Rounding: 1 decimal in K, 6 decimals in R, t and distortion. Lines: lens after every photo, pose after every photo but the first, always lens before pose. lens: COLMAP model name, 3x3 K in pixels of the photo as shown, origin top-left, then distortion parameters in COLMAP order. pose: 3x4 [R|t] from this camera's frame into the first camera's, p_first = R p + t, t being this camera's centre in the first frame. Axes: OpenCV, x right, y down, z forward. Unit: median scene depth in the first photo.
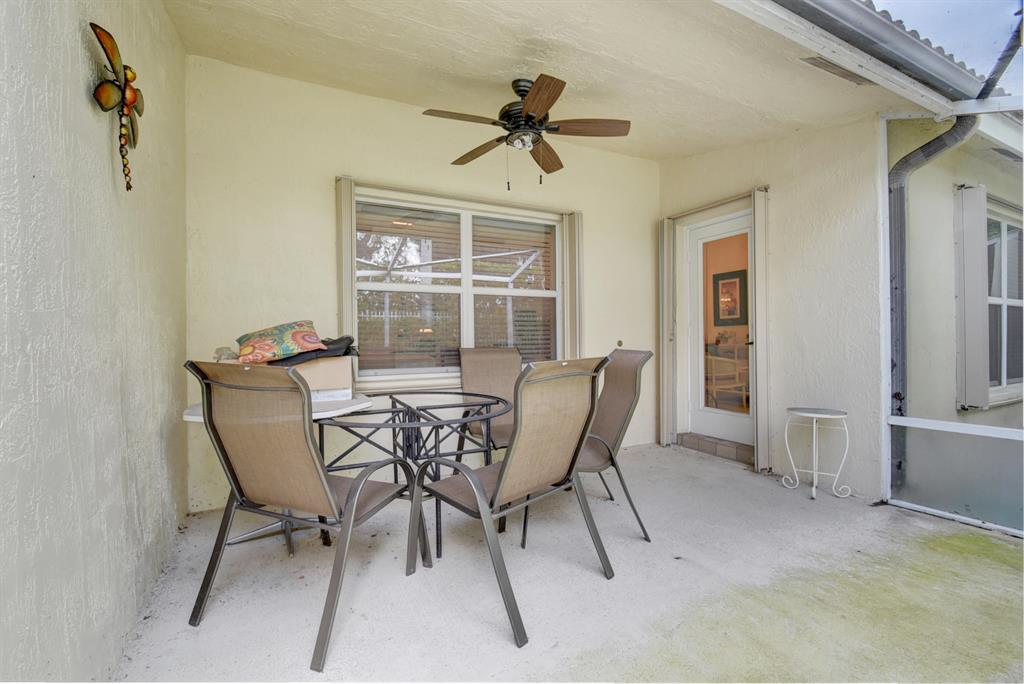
lens RADIAL K [[447.1, 0, 503.0], [0, 447.1, 339.2], [0, 0, 1]] dist [0.011531, -0.013698]
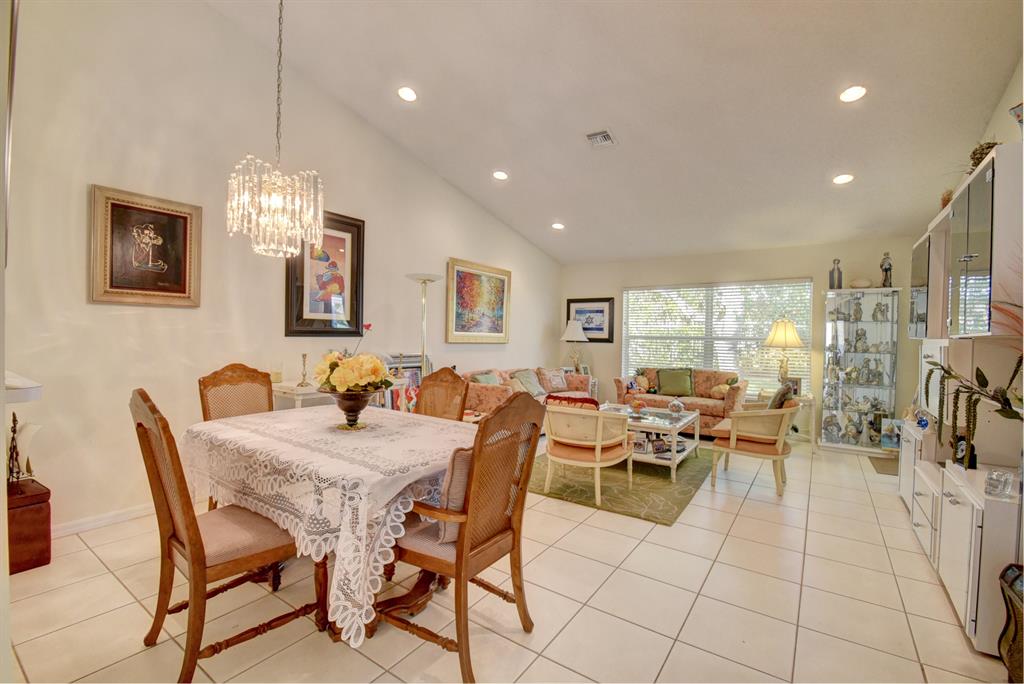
lens RADIAL K [[448.8, 0, 508.2], [0, 448.8, 342.7], [0, 0, 1]] dist [0.001444, -0.014207]
pose [[-0.470604, -0.008213, 0.882306, 0.047870], [-0.011341, 0.999930, 0.003259, -0.028454], [-0.882272, -0.008473, -0.470664, 1.061539]]
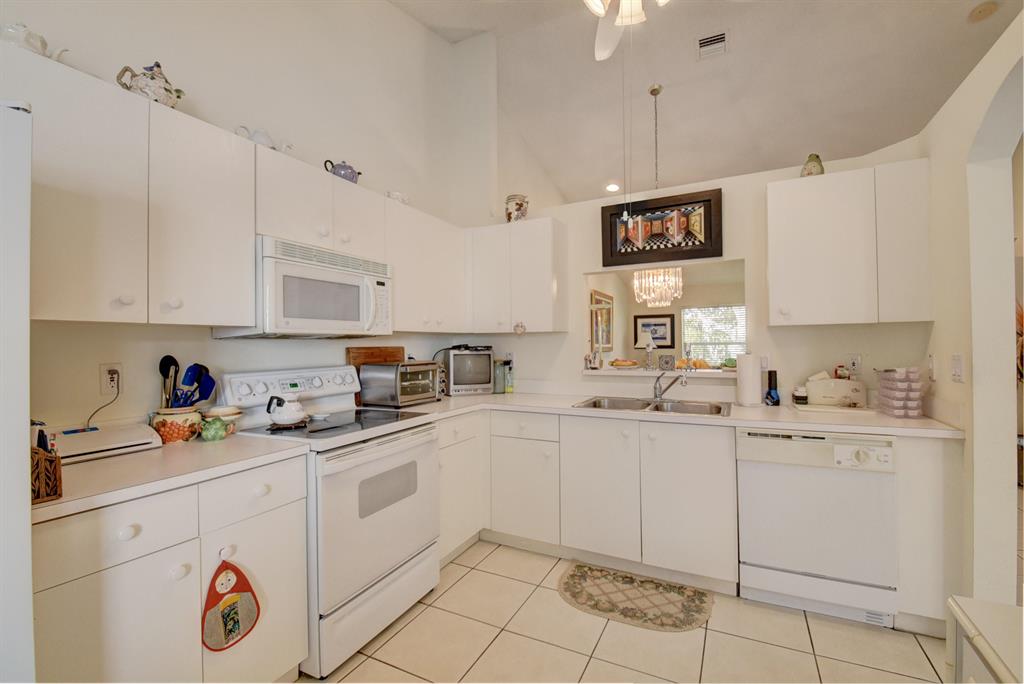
lens RADIAL K [[447.1, 0, 503.0], [0, 447.1, 339.2], [0, 0, 1]] dist [0.011531, -0.013698]
pose [[-0.580109, 0.025537, 0.814138, 0.044382], [0.015571, 0.999673, -0.020261, -0.034238], [-0.814390, 0.000923, -0.580318, 1.439908]]
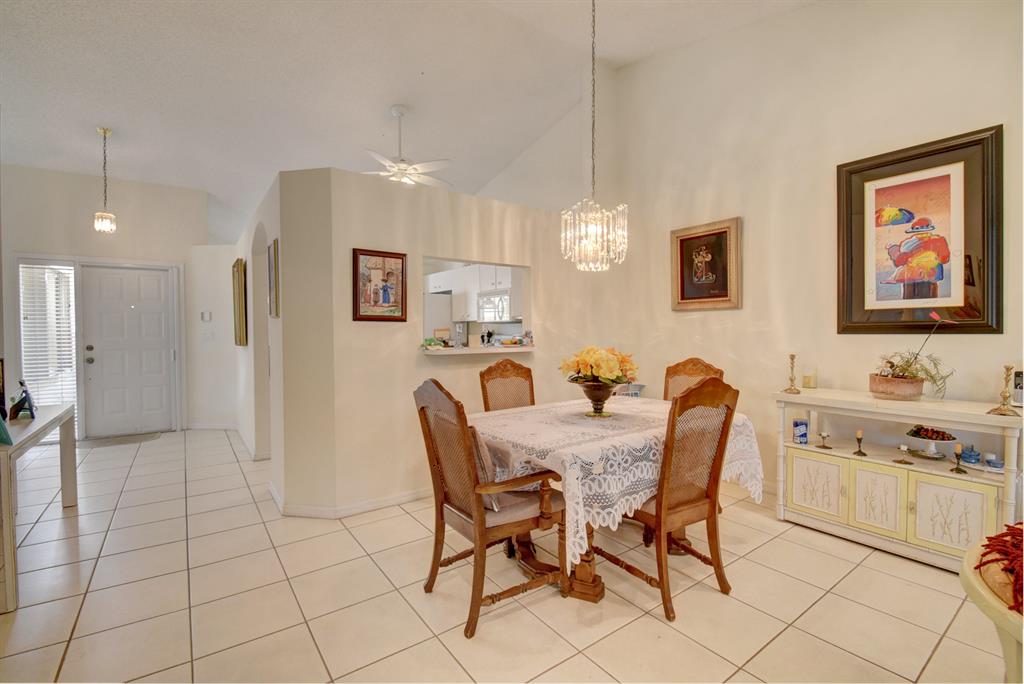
lens RADIAL K [[447.1, 0, 503.0], [0, 447.1, 339.2], [0, 0, 1]] dist [0.011531, -0.013698]
pose [[0.988735, 0.006990, 0.149514, 0.207663], [-0.009557, 0.999819, 0.016452, -0.029646], [-0.149372, -0.017696, 0.988623, 0.764752]]
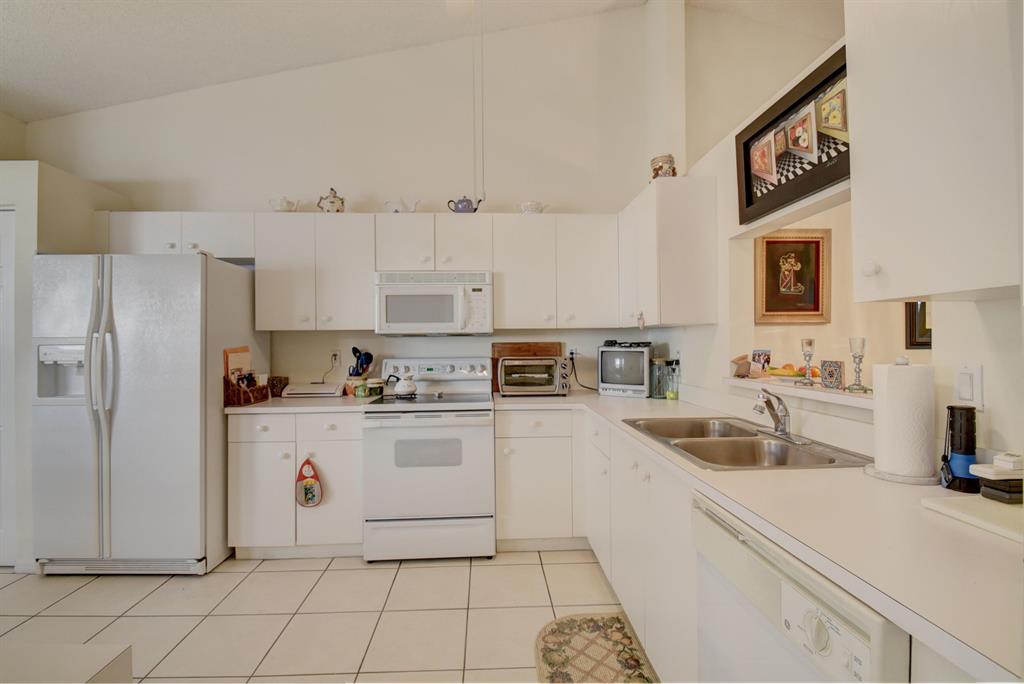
lens RADIAL K [[447.1, 0, 503.0], [0, 447.1, 339.2], [0, 0, 1]] dist [0.011531, -0.013698]
pose [[0.412968, 0.013430, 0.910646, 0.019809], [0.002506, 0.999871, -0.015882, -0.033567], [-0.910742, 0.008841, 0.412881, 1.200662]]
